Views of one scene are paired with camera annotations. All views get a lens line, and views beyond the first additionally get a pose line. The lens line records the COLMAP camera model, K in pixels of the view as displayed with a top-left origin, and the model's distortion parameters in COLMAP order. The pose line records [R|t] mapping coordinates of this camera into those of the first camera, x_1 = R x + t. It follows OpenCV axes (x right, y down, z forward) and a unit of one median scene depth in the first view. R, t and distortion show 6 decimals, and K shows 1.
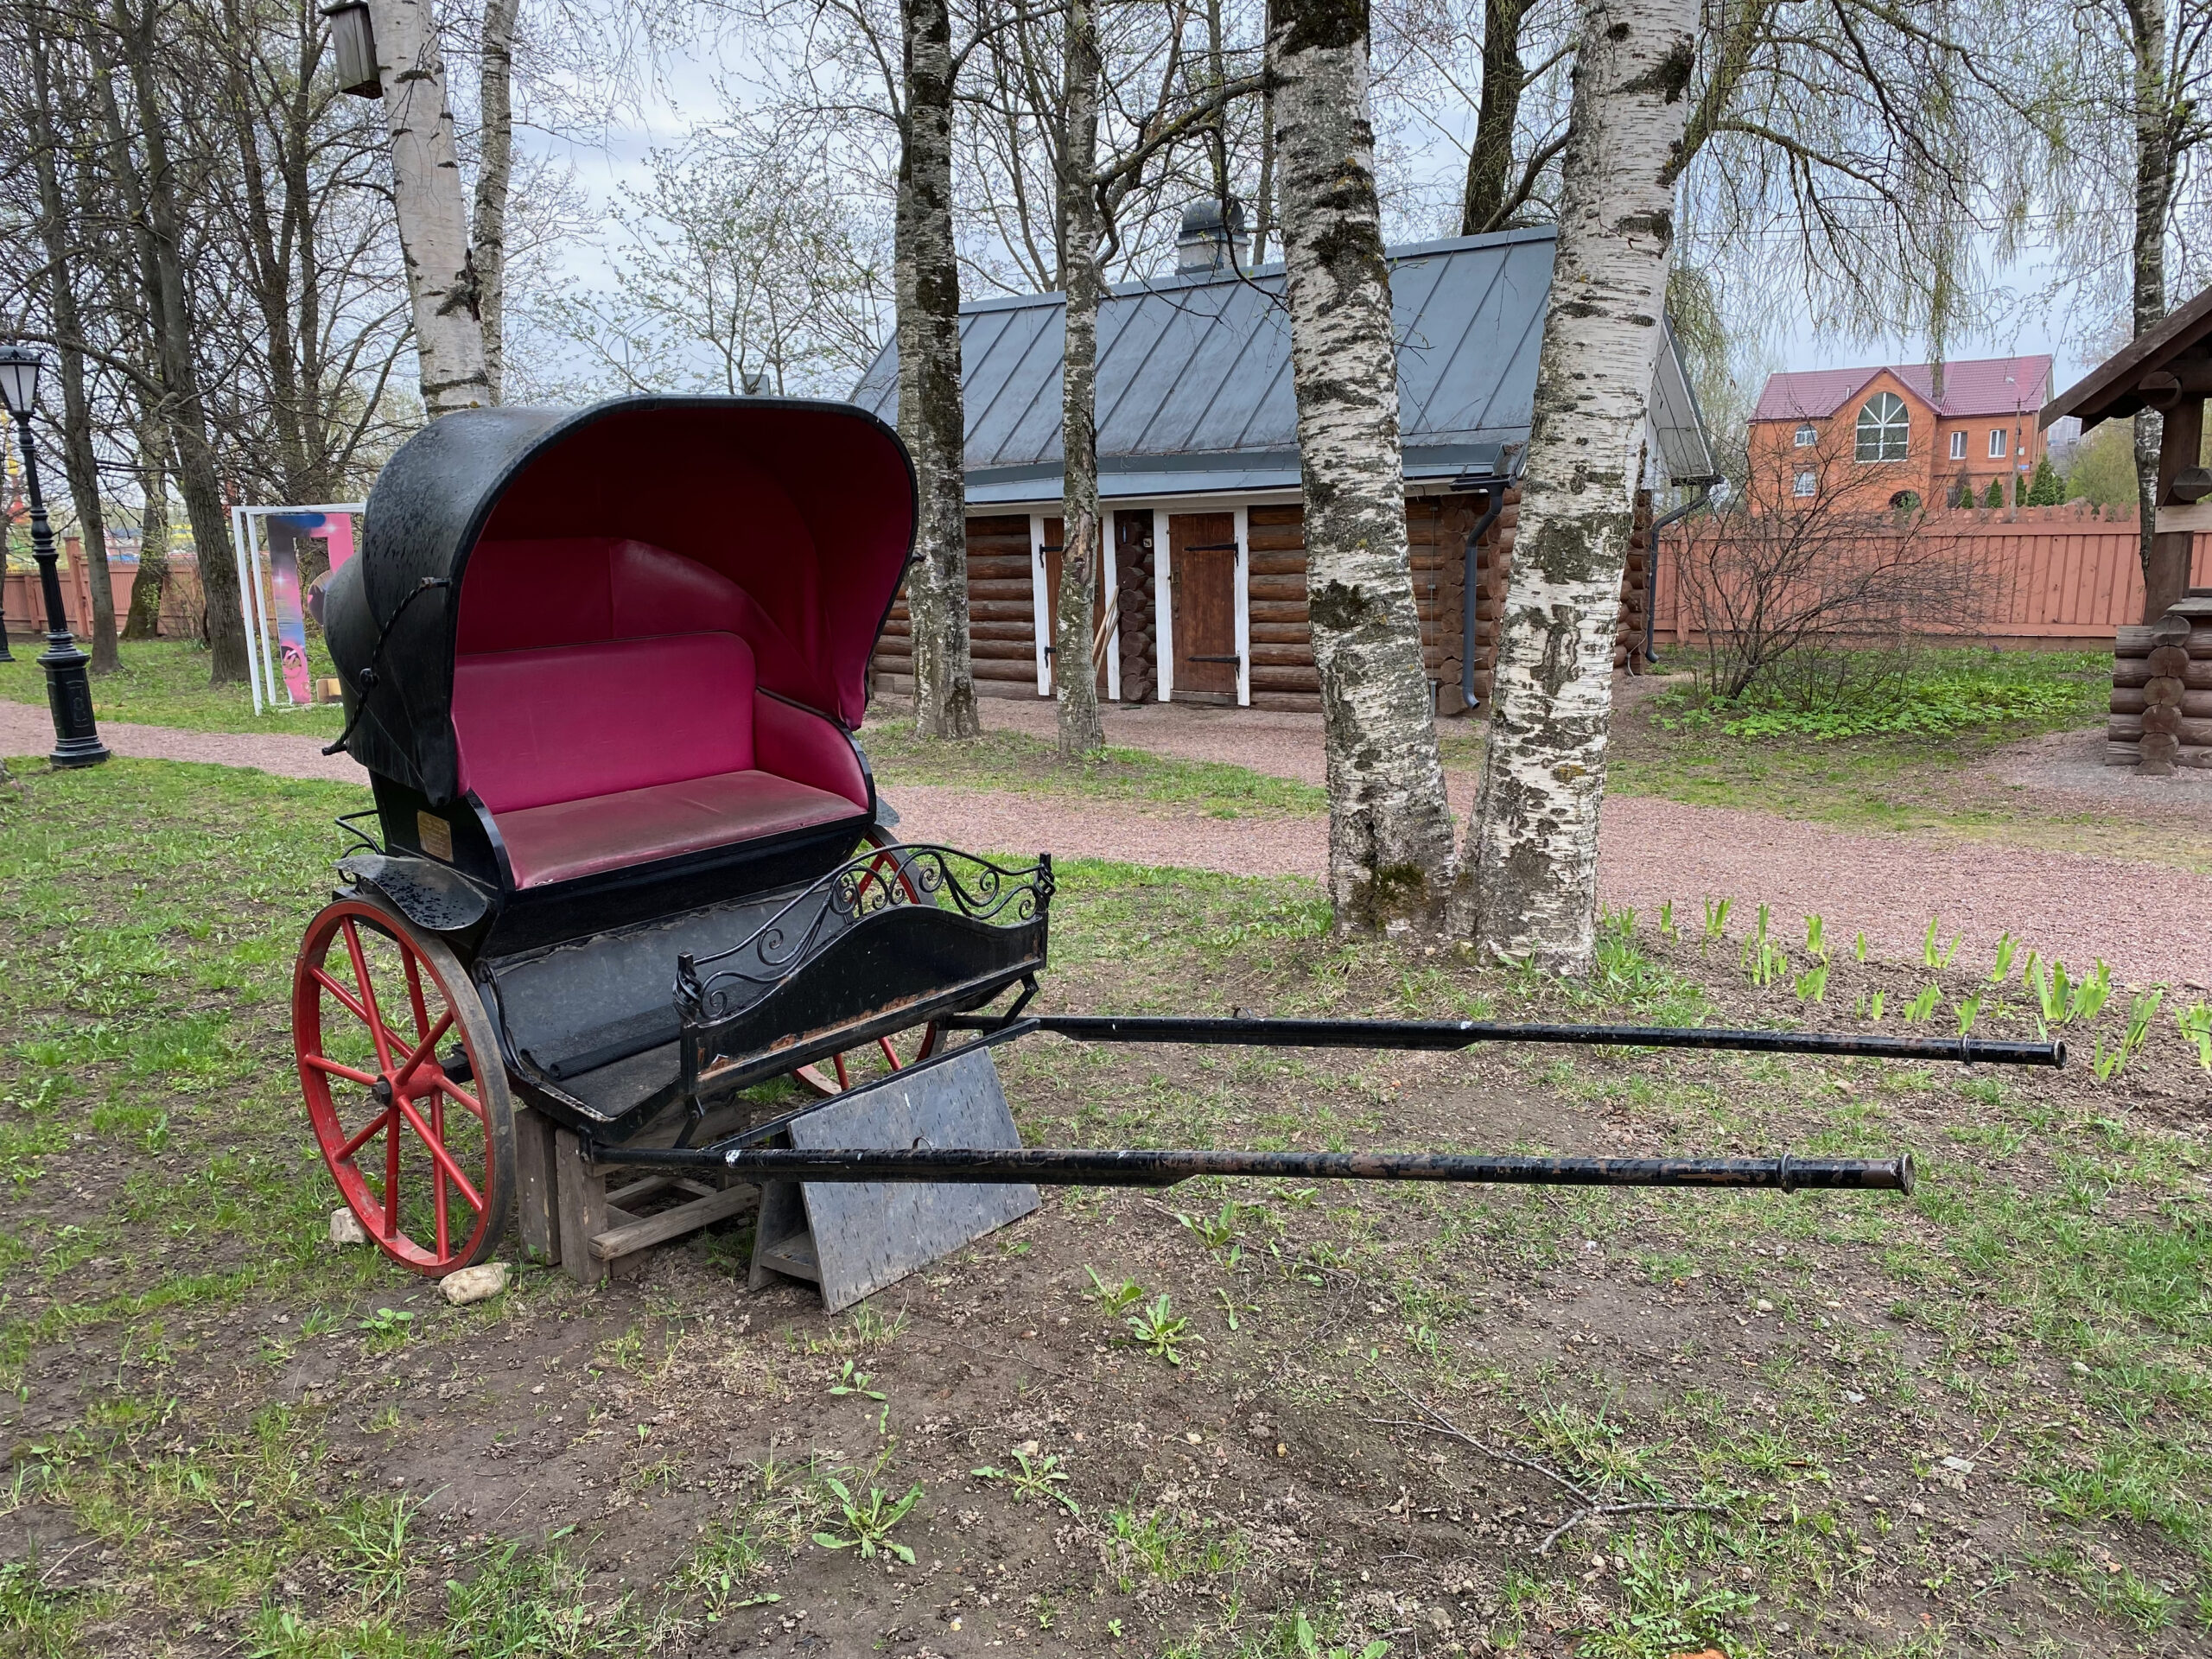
lens RADIAL K [[1689.8, 0, 1084.4], [0, 1689.8, 842.4], [0, 0, 1]] dist [0.016832, -0.019282]
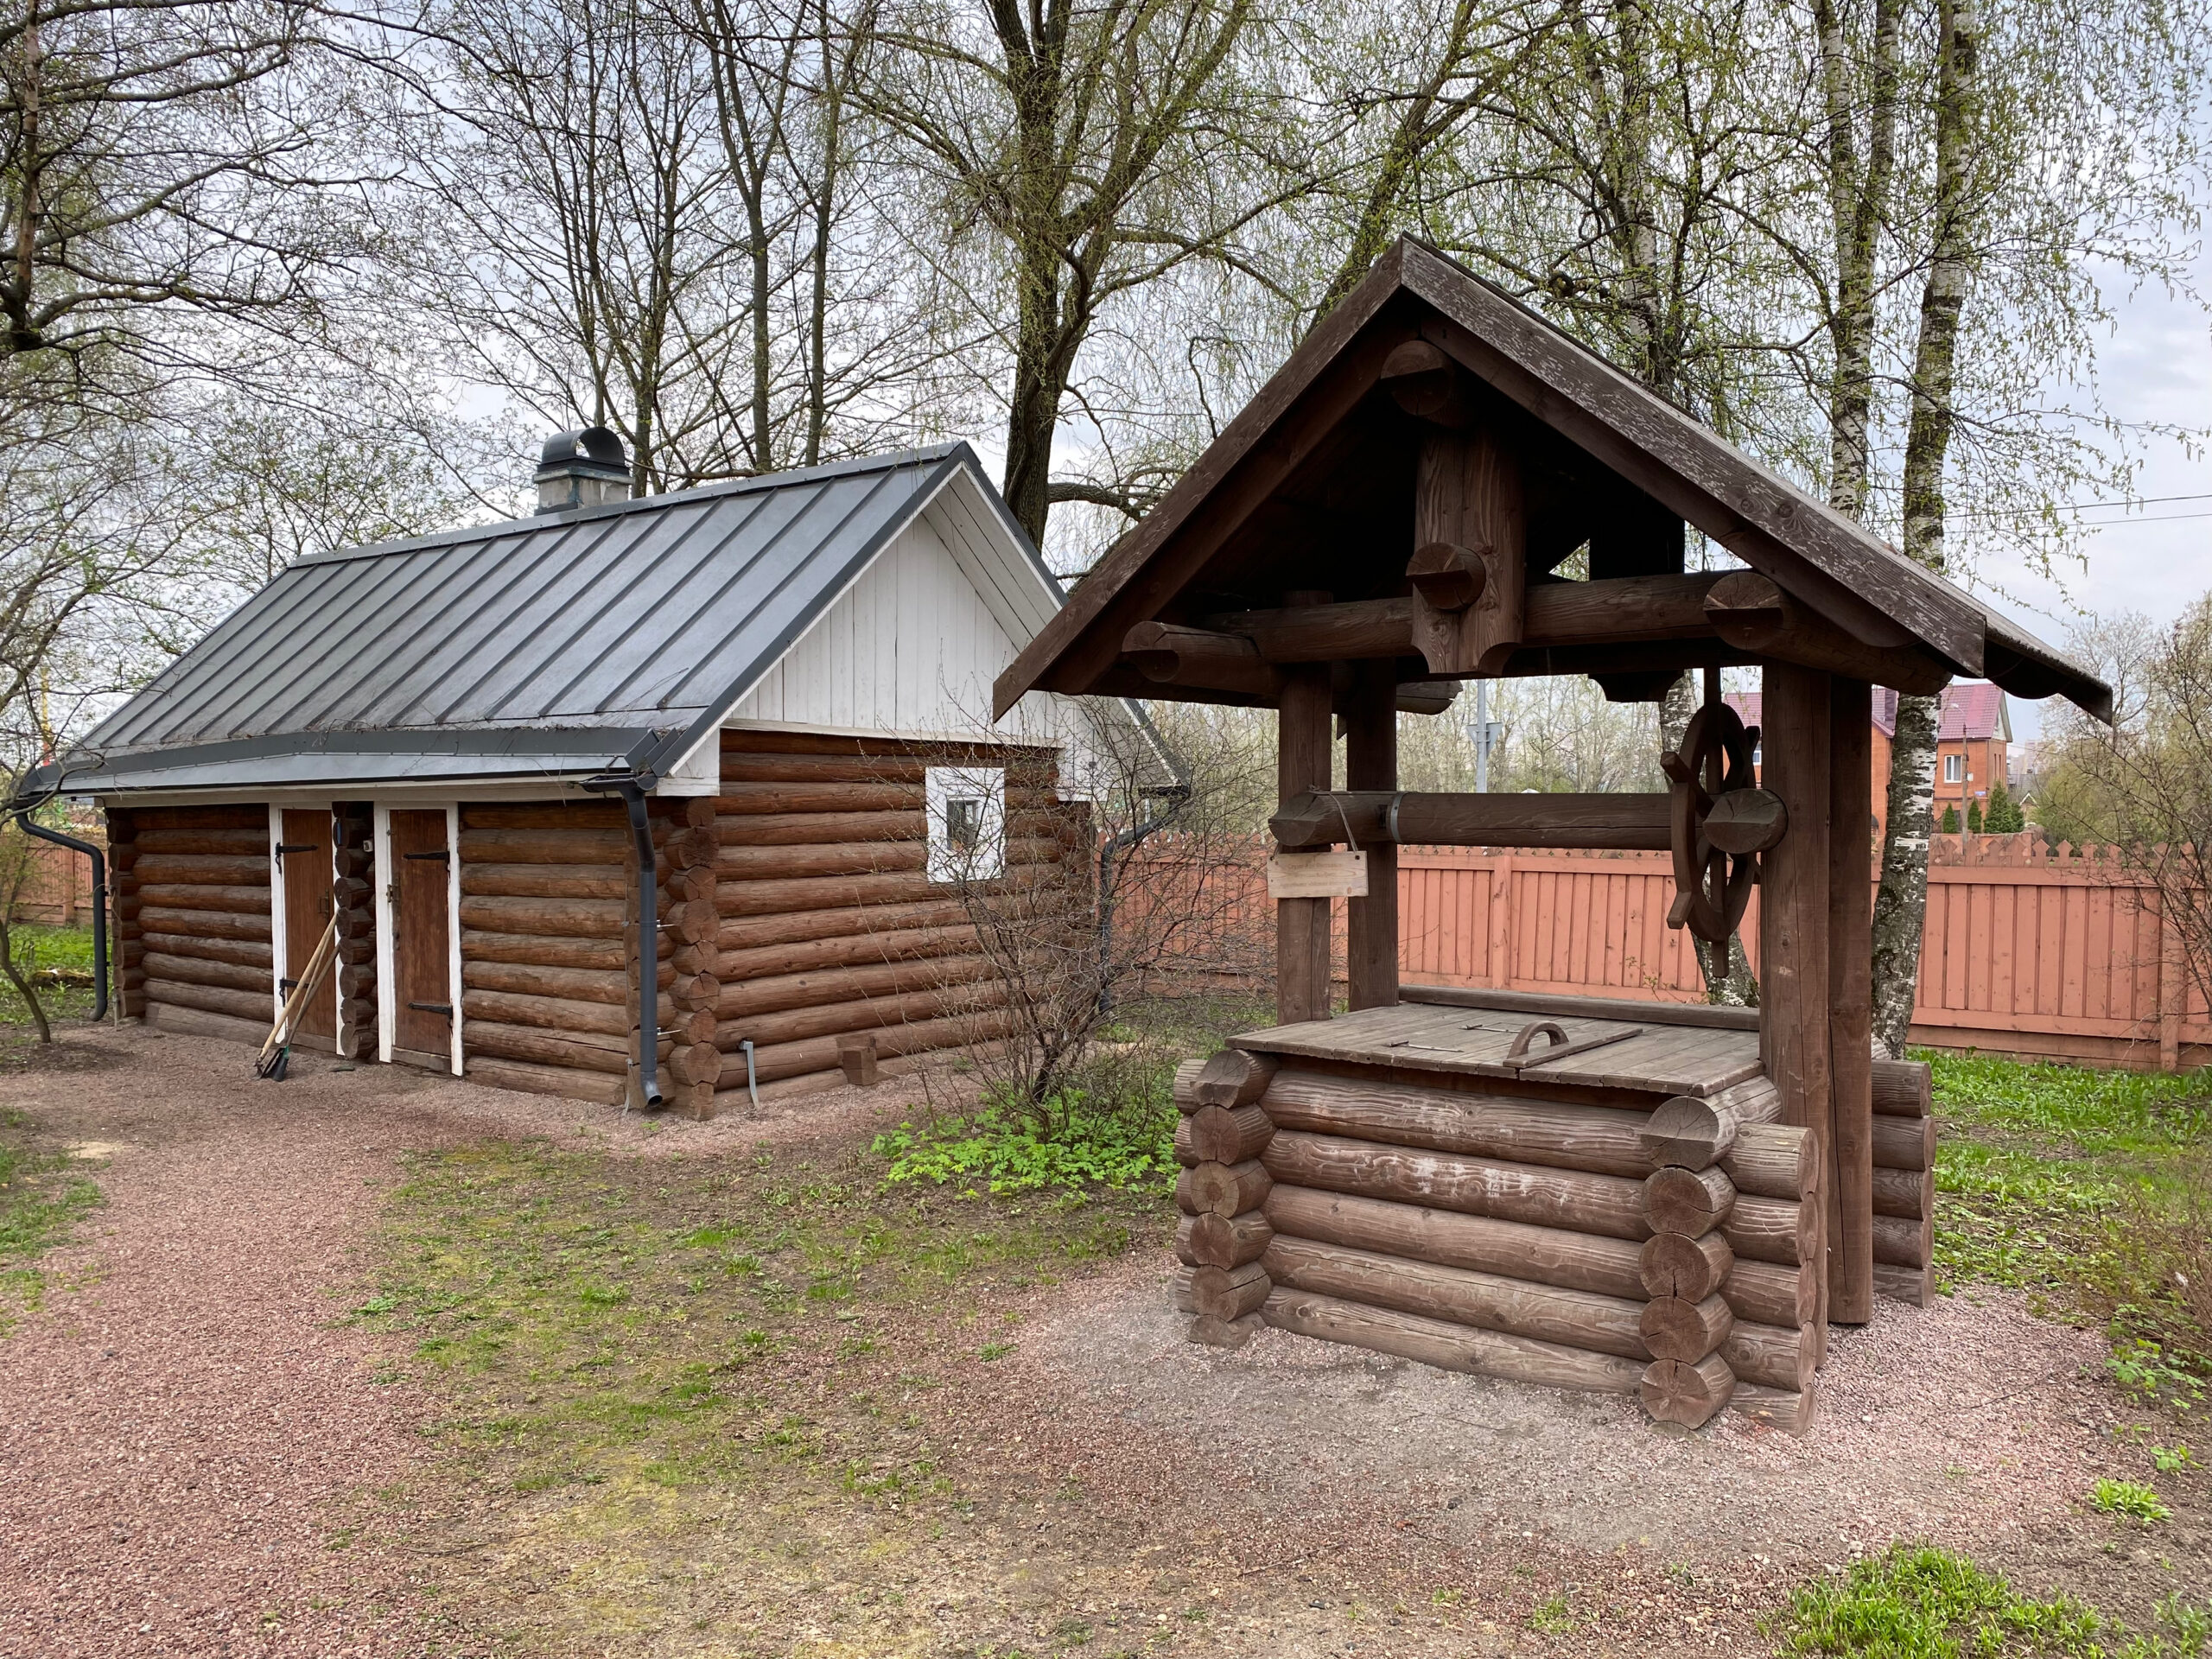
lens RADIAL K [[1689.8, 0, 1120.0], [0, 1689.8, 812.0], [0, 0, 1]] dist [0.016832, -0.019282]
pose [[0.999405, 0.034450, 0.001494, 0.368711], [-0.033559, 0.981686, -0.187529, -0.064860], [-0.007927, 0.187367, 0.982258, 0.270296]]
